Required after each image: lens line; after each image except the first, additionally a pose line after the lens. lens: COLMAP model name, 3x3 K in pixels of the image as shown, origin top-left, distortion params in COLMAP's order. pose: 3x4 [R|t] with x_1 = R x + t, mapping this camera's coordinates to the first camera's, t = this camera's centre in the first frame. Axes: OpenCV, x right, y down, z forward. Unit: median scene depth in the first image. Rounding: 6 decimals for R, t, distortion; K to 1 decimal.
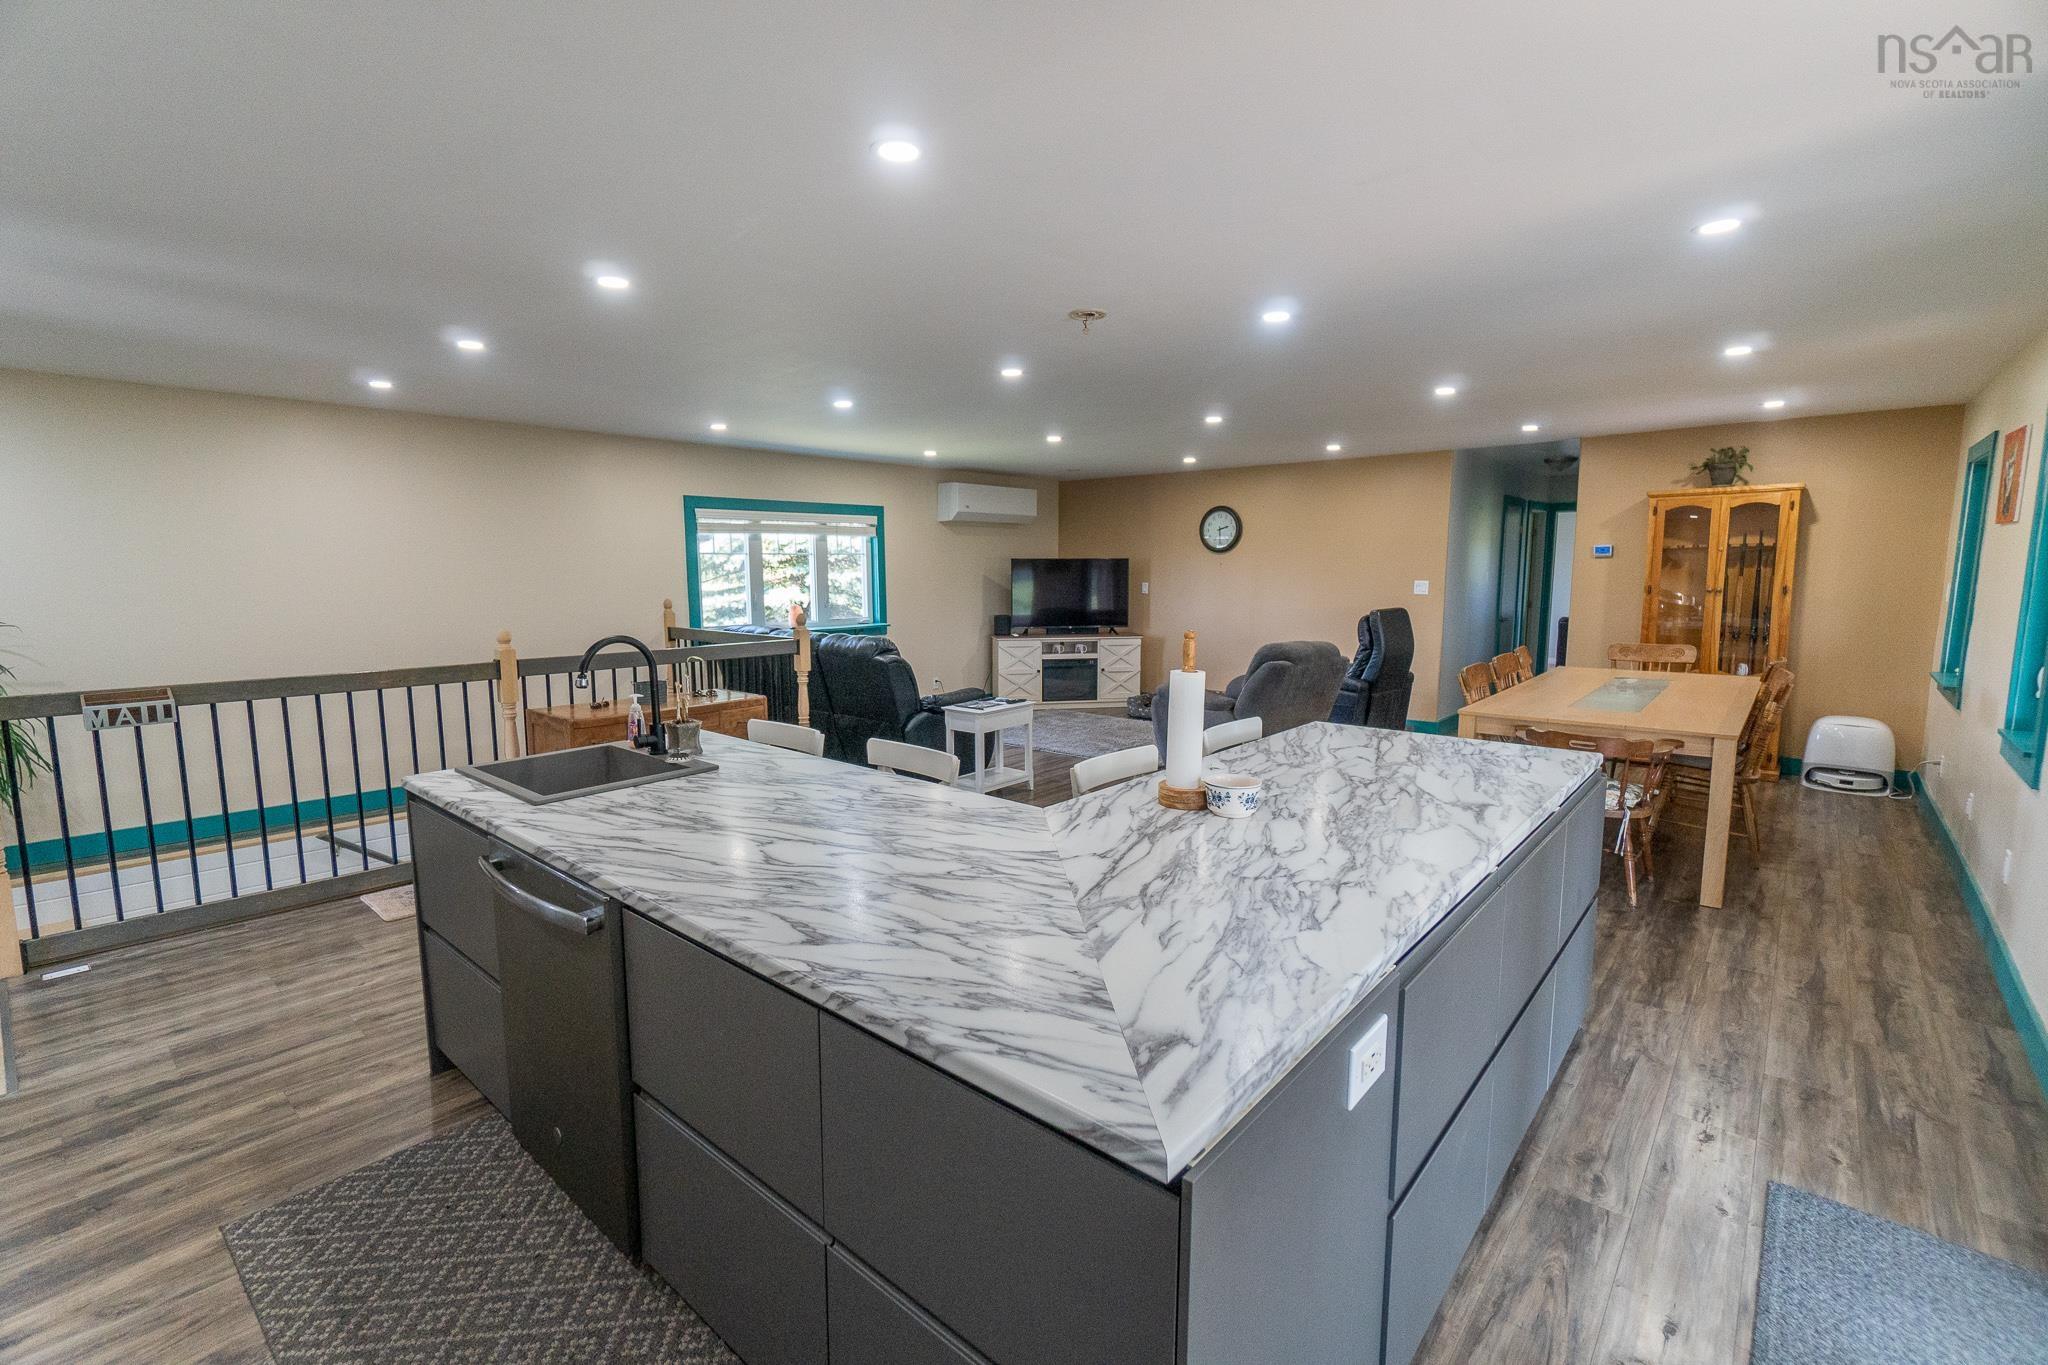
lens RADIAL K [[886.7, 0, 1006.1], [0, 886.7, 673.4], [0, 0, 1]] dist [-0.007159, 0.001977]
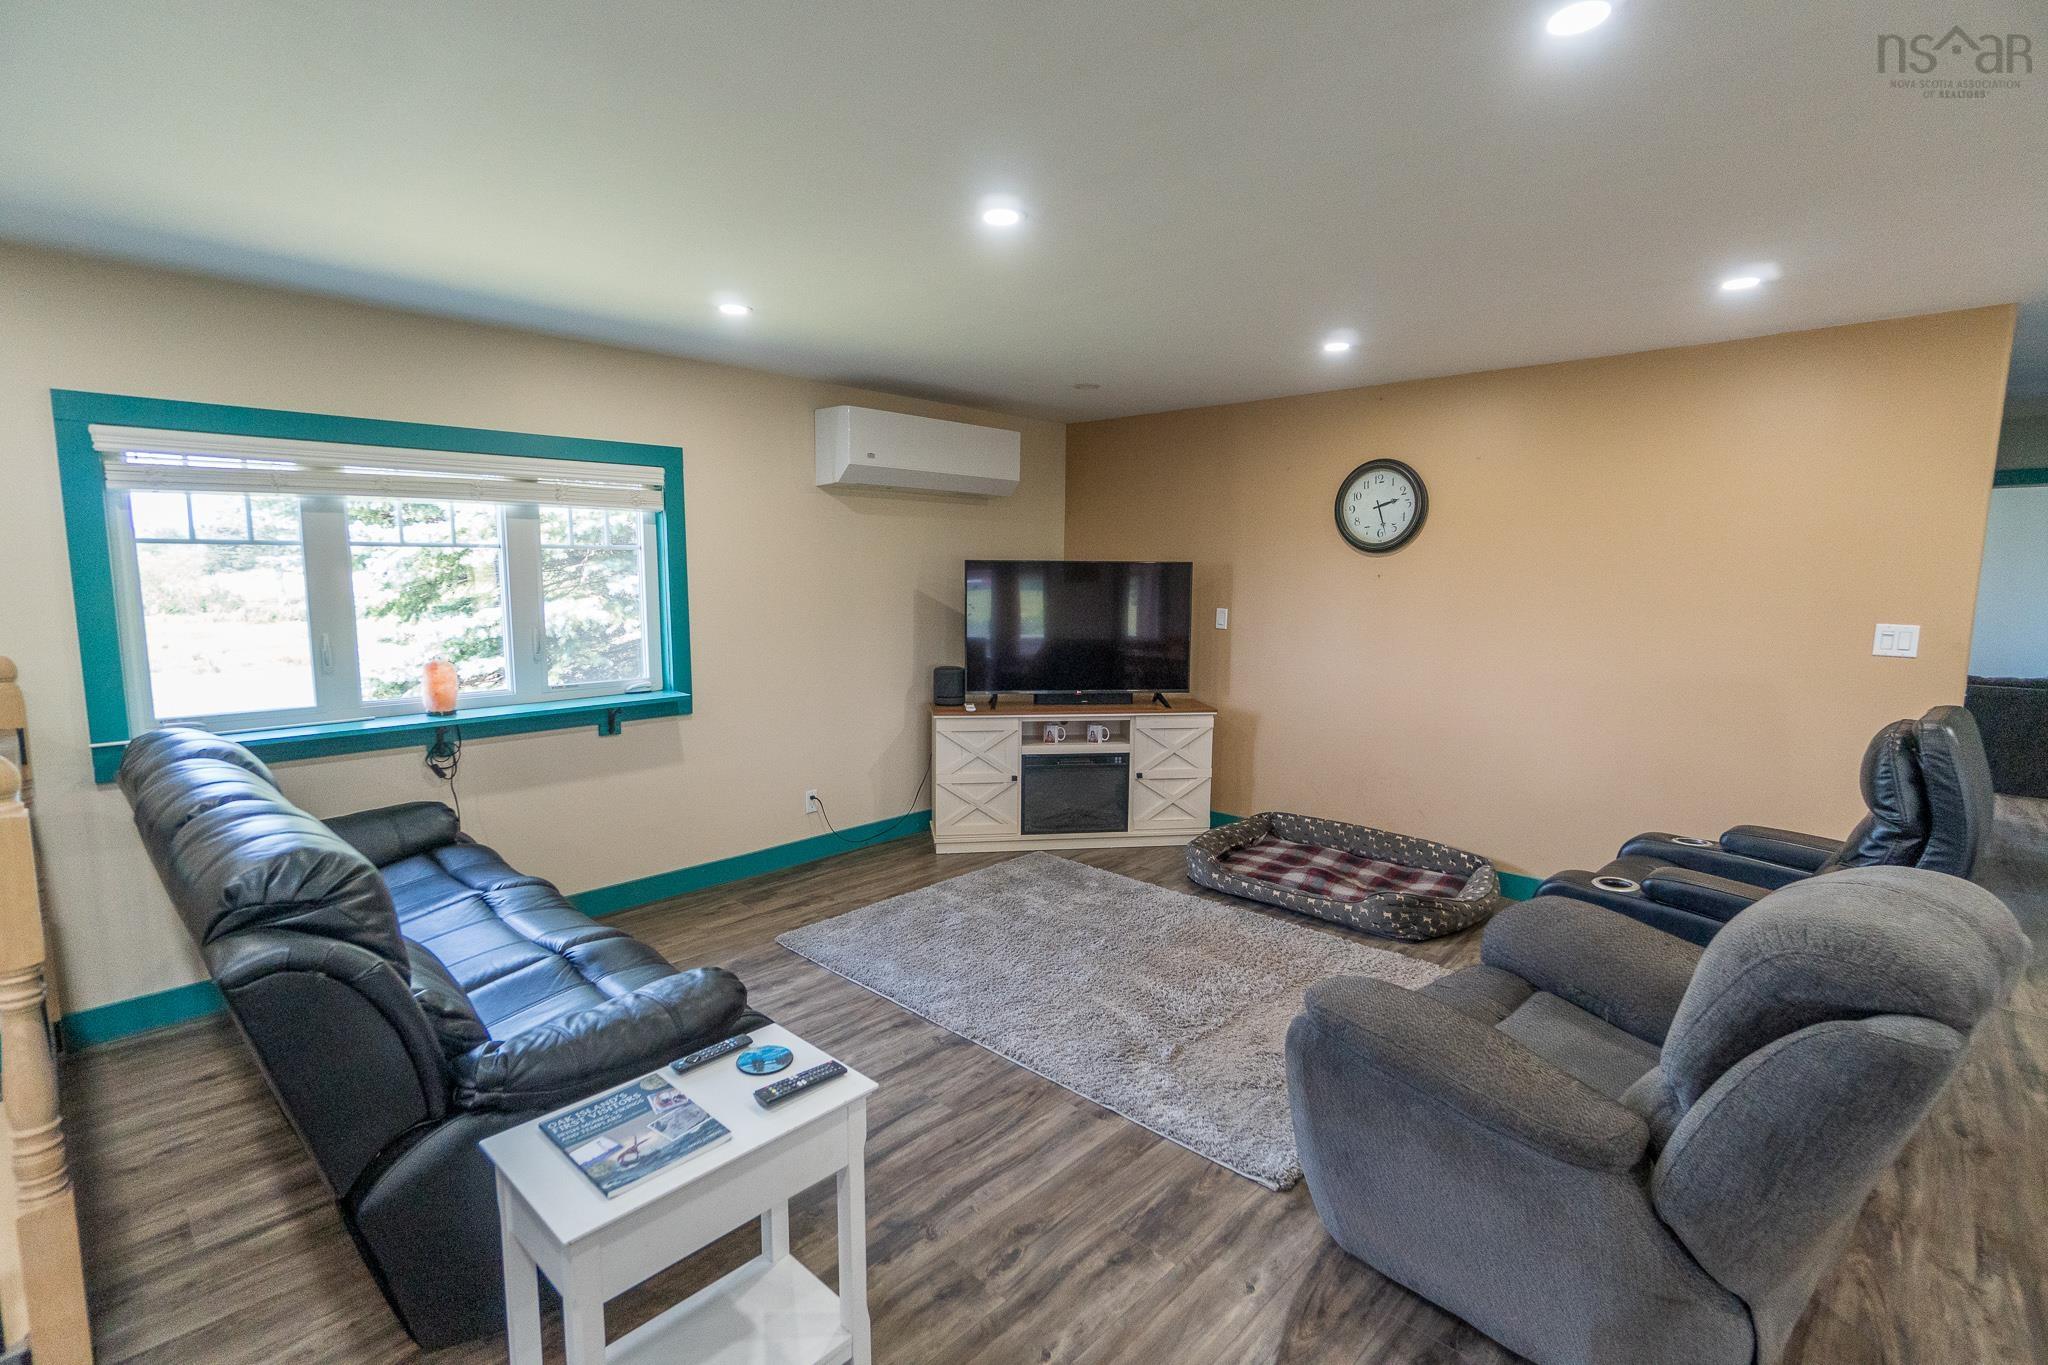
lens RADIAL K [[976.3, 0, 1031.9], [0, 976.3, 686.3], [0, 0, 1]] dist [-0.008703, 0.002750]
pose [[0.999783, 0.014252, -0.015164, 0.053992], [-0.014210, 0.999895, 0.002854, -0.057316], [0.015203, -0.002638, 0.999881, 0.426190]]
